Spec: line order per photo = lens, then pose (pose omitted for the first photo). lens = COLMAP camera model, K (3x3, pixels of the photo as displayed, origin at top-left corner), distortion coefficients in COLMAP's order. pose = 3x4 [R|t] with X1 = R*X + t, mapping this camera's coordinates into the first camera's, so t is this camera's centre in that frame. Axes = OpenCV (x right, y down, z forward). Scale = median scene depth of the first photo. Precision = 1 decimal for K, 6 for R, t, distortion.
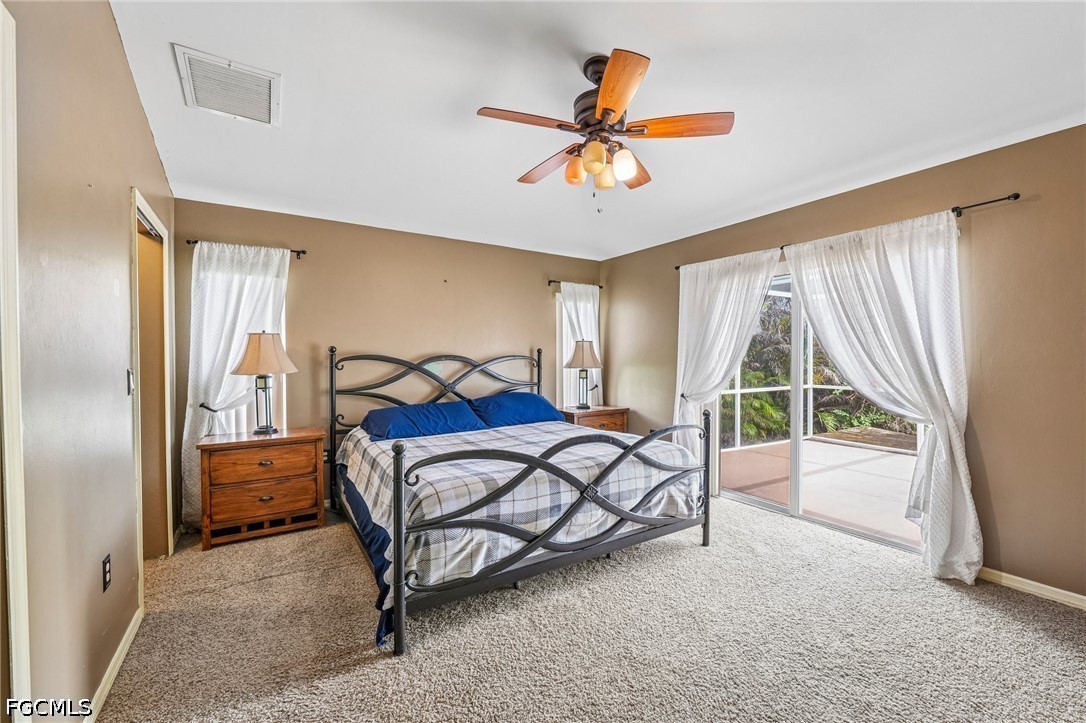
lens RADIAL K [[439.7, 0, 543.0], [0, 439.7, 361.5], [0, 0, 1]] dist [-0.002718, 0.000120]
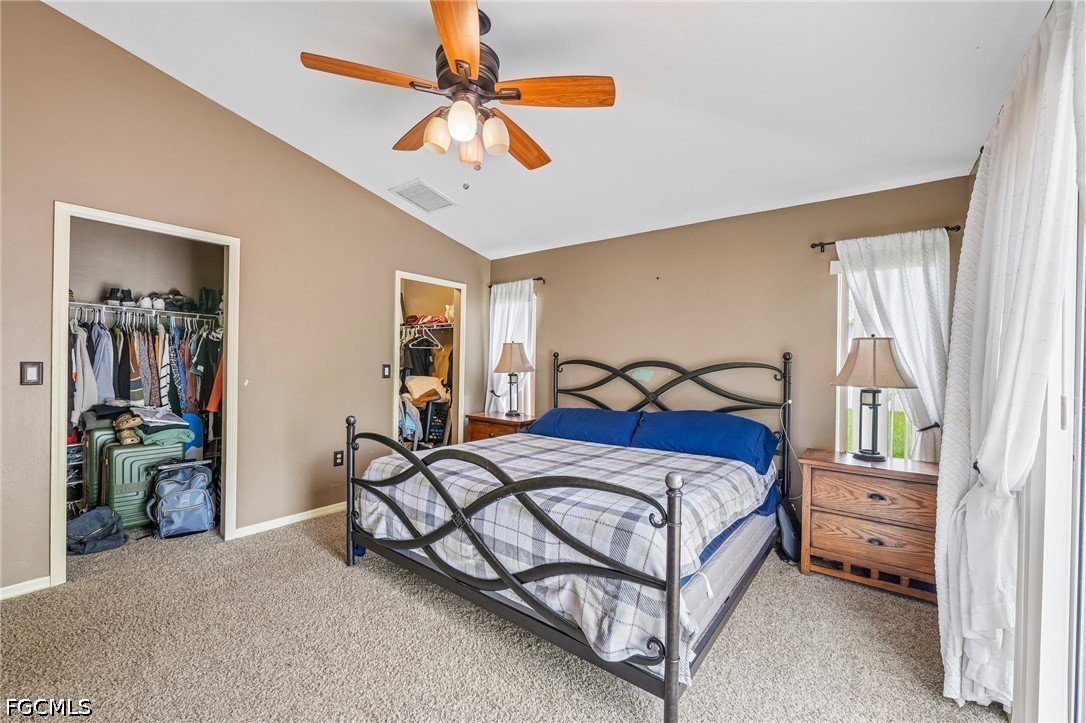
lens RADIAL K [[439.7, 0, 543.0], [0, 439.7, 361.5], [0, 0, 1]] dist [-0.002718, 0.000120]
pose [[0.339844, 0.008393, -0.940444, 0.685405], [-0.028483, 0.999593, -0.001372, -0.007225], [0.940050, 0.027253, 0.339945, 0.608140]]
